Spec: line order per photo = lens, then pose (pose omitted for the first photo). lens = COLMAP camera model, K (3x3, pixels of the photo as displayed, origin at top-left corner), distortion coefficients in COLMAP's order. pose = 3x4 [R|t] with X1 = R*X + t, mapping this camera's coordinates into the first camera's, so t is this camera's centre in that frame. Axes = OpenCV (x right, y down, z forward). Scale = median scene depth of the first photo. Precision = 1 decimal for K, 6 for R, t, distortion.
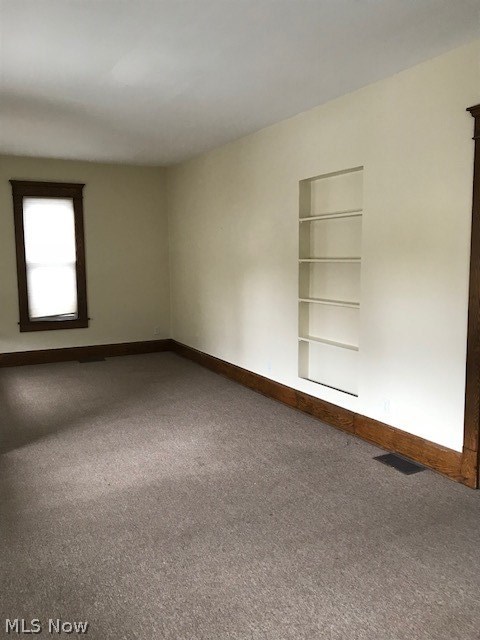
lens RADIAL K [[543.8, 0, 240.0], [0, 543.8, 320.0], [0, 0, 1]] dist [-0.005869, -0.003504]
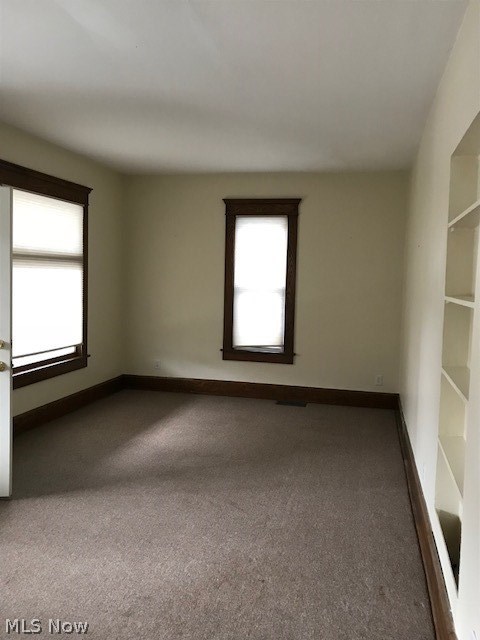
lens RADIAL K [[538.3, 0, 240.0], [0, 538.3, 320.0], [0, 0, 1]] dist [0.012117, 0.003353]
pose [[0.750275, 0.085814, -0.655533, 0.223013], [-0.113919, 0.993490, -0.000328, -0.048963], [0.651237, 0.074923, 0.755166, 0.313288]]
